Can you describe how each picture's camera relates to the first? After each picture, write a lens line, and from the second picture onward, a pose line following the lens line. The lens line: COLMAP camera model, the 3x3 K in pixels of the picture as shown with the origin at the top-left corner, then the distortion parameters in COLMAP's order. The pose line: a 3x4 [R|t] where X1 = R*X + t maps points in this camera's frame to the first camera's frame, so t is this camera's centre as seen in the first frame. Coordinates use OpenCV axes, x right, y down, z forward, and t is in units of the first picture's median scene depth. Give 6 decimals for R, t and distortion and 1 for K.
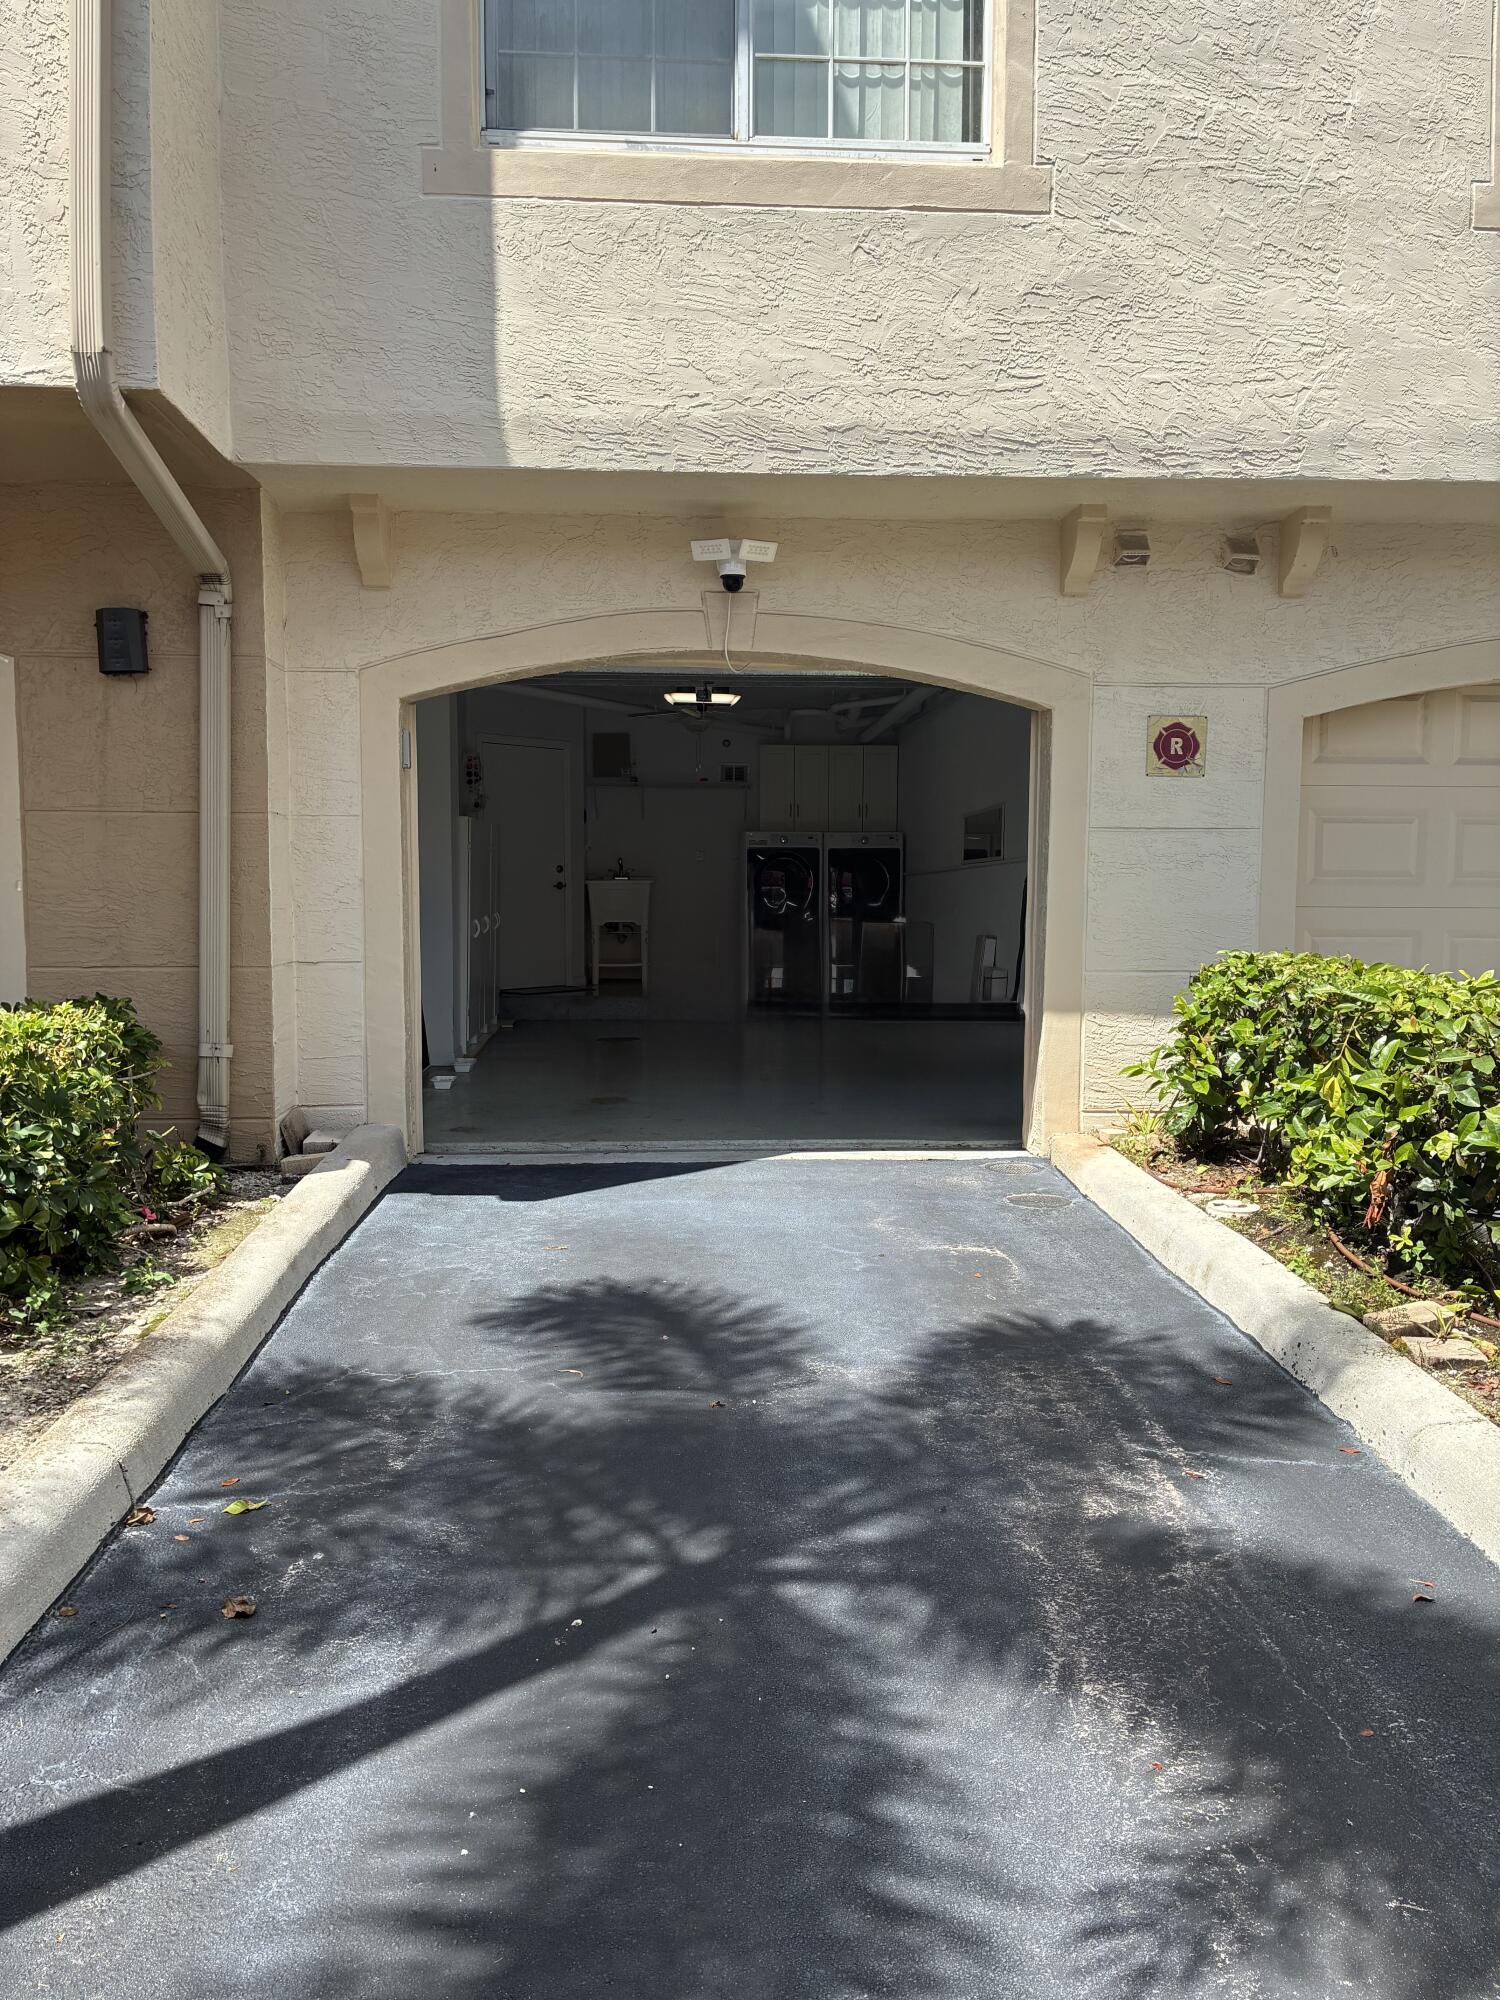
lens RADIAL K [[1525.3, 0, 754.5], [0, 1525.3, 1001.9], [0, 0, 1]] dist [0.041899, -0.034765]
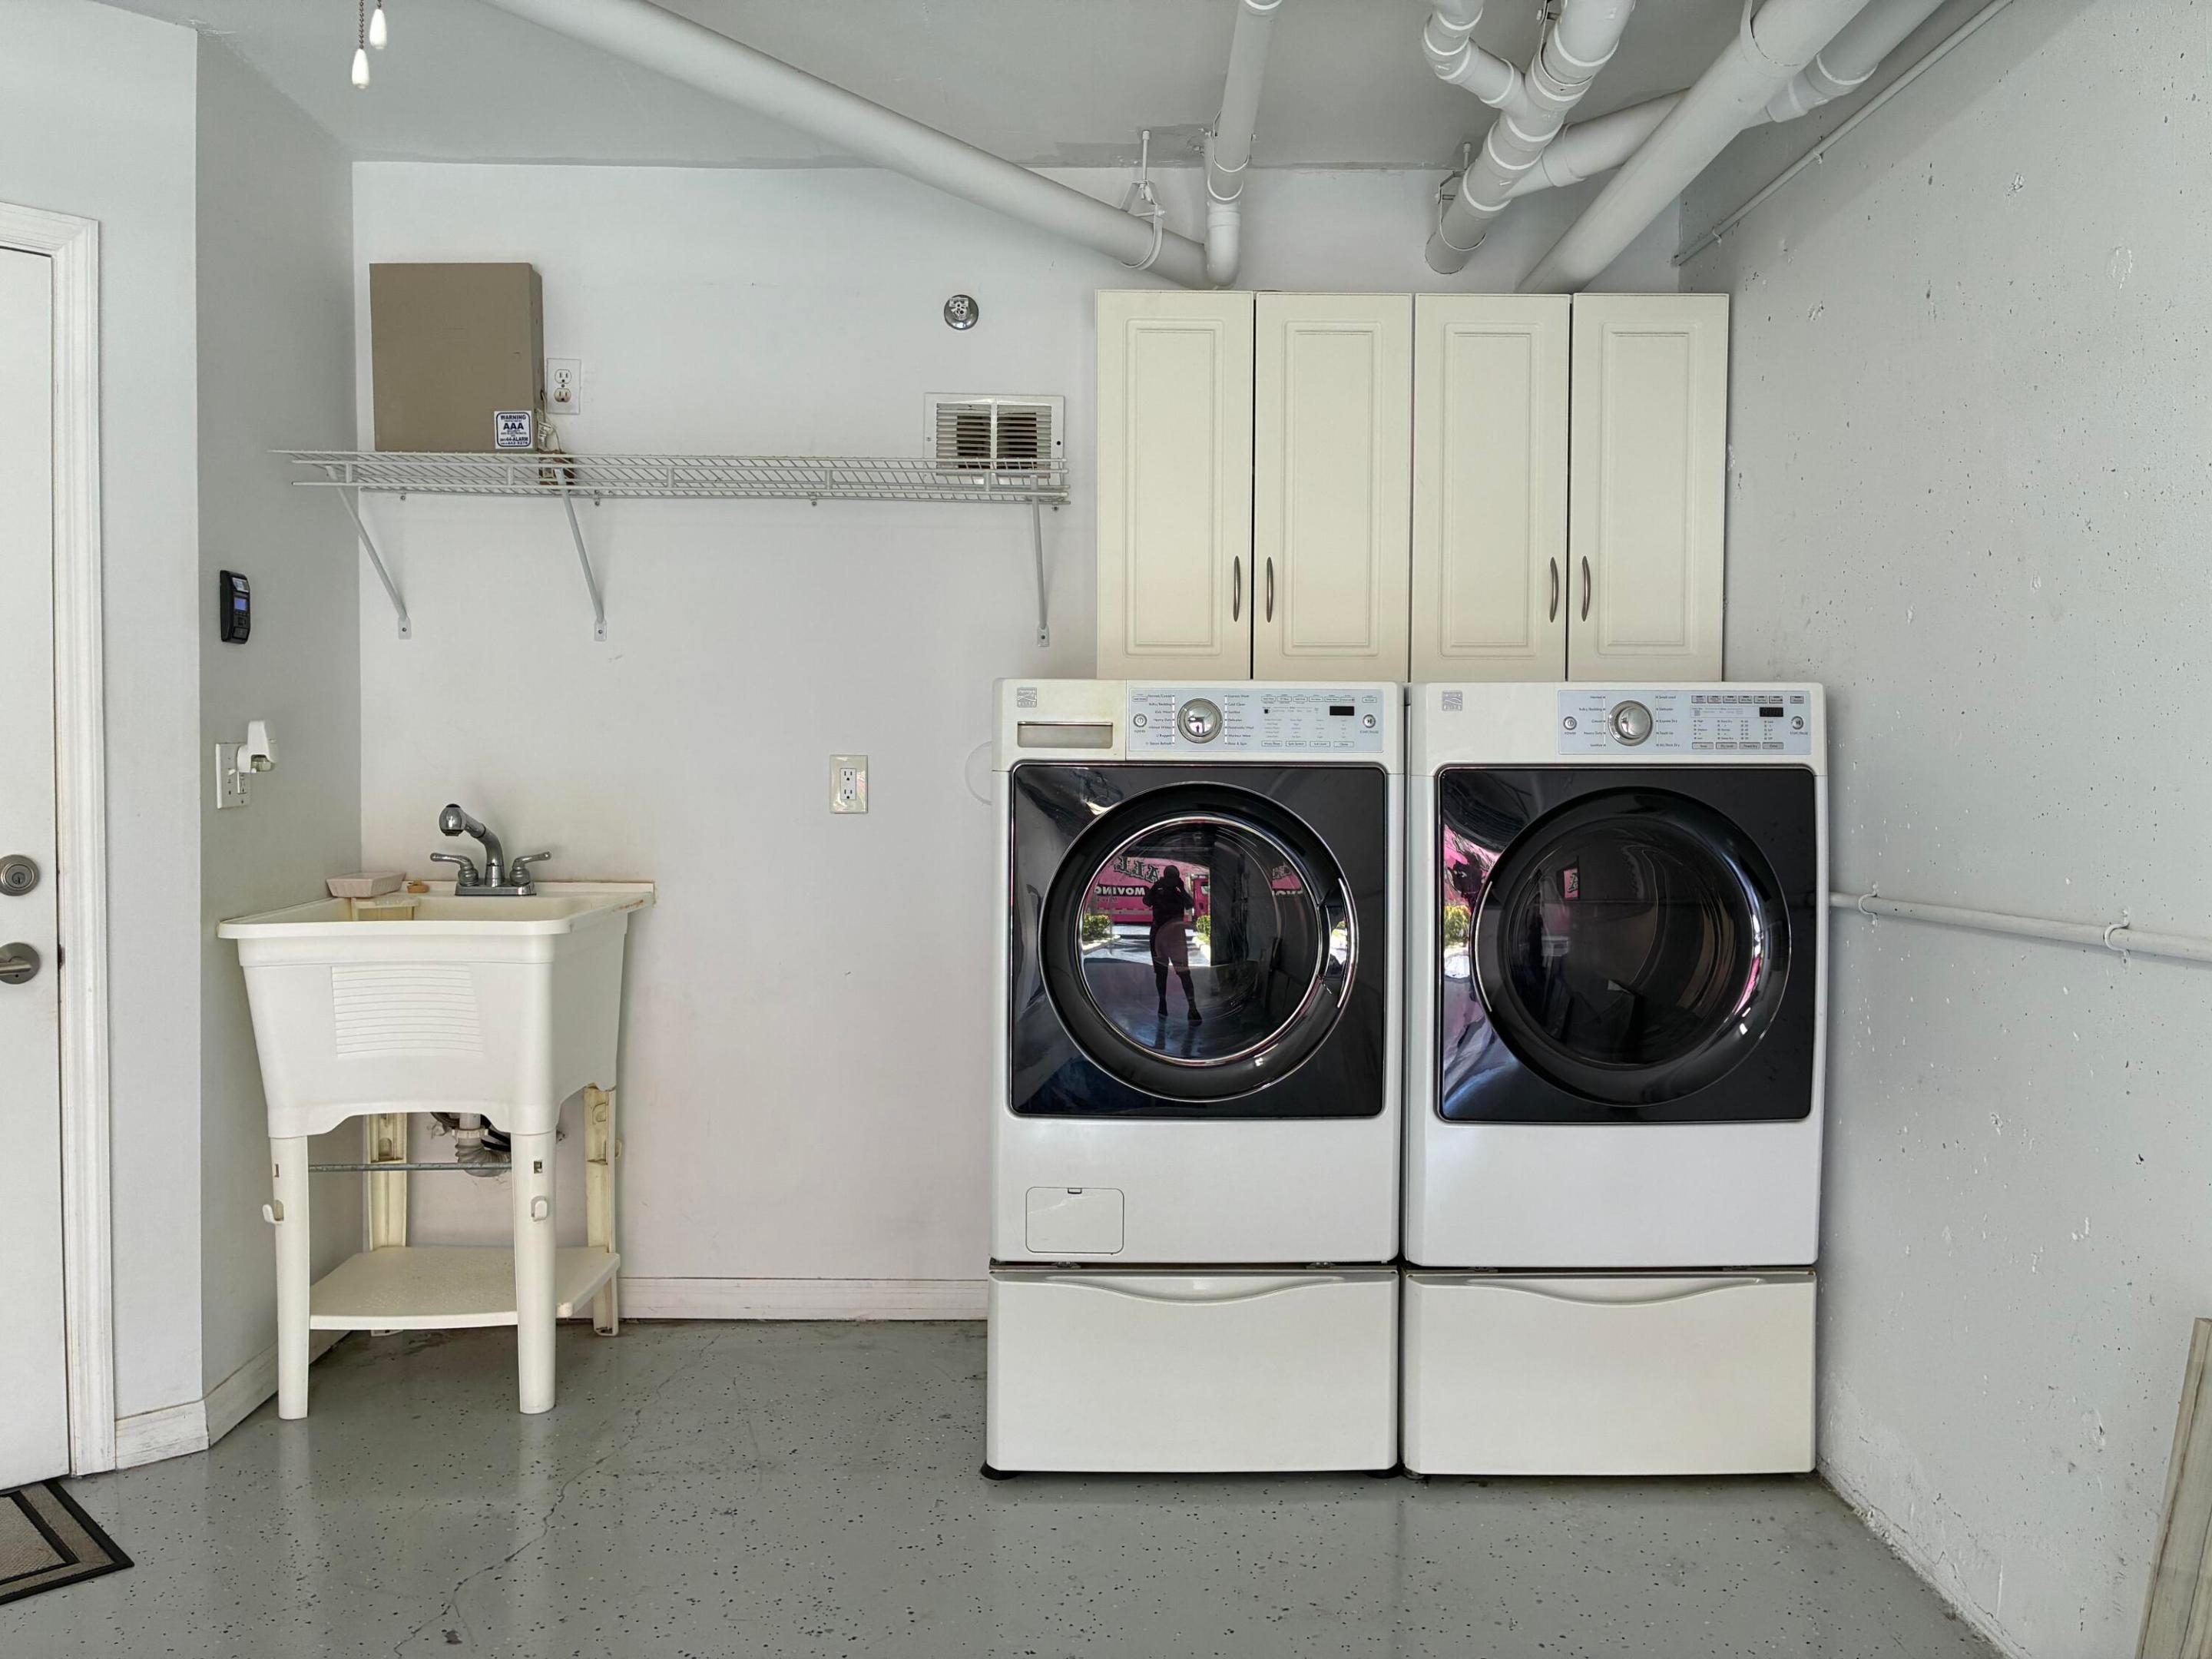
lens RADIAL K [[1687.0, 0, 1112.8], [0, 1687.0, 823.7], [0, 0, 1]] dist [0.041899, -0.034765]
pose [[0.998696, 0.002848, -0.050981, 0.018713], [-0.005572, 0.998559, -0.053374, -0.080269], [0.050756, 0.053588, 0.997272, 0.772060]]
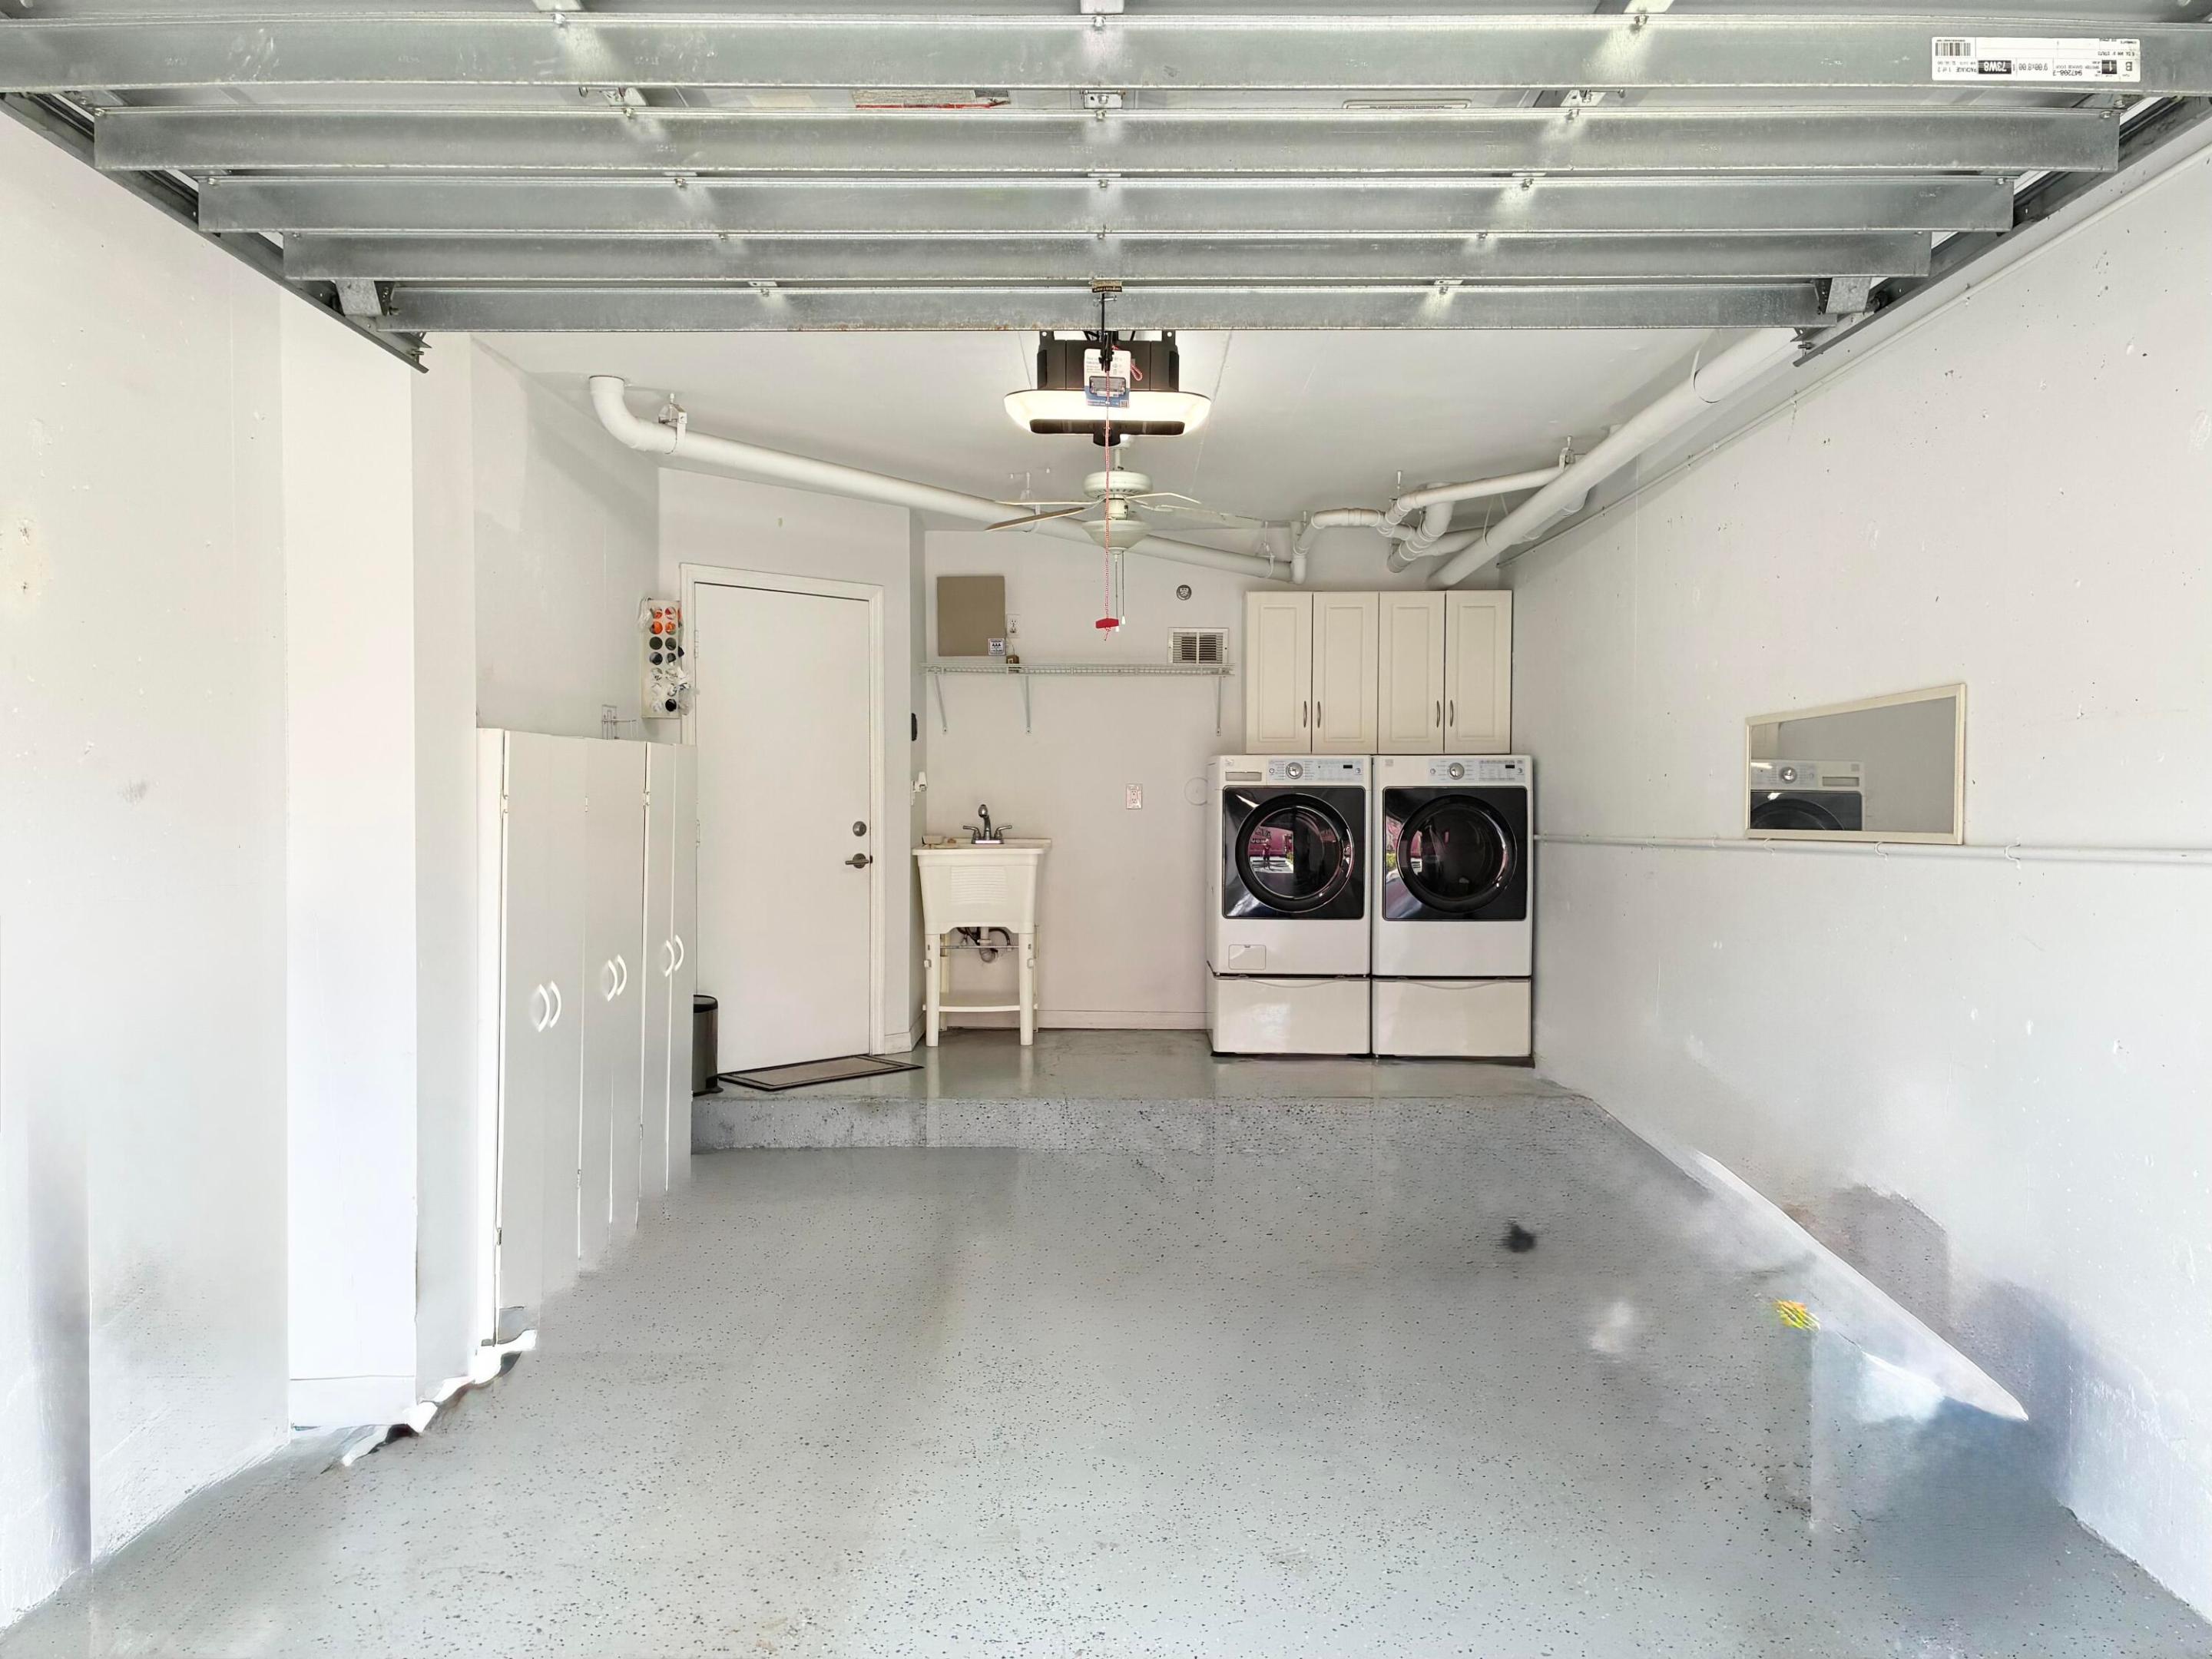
lens RADIAL K [[1687.0, 0, 1056.1], [0, 1687.0, 839.8], [0, 0, 1]] dist [0.041899, -0.034765]
pose [[0.994993, 0.000872, -0.099938, -0.003714], [-0.006512, 0.998402, -0.056130, -0.049725], [0.099730, 0.056499, 0.993409, 0.420704]]
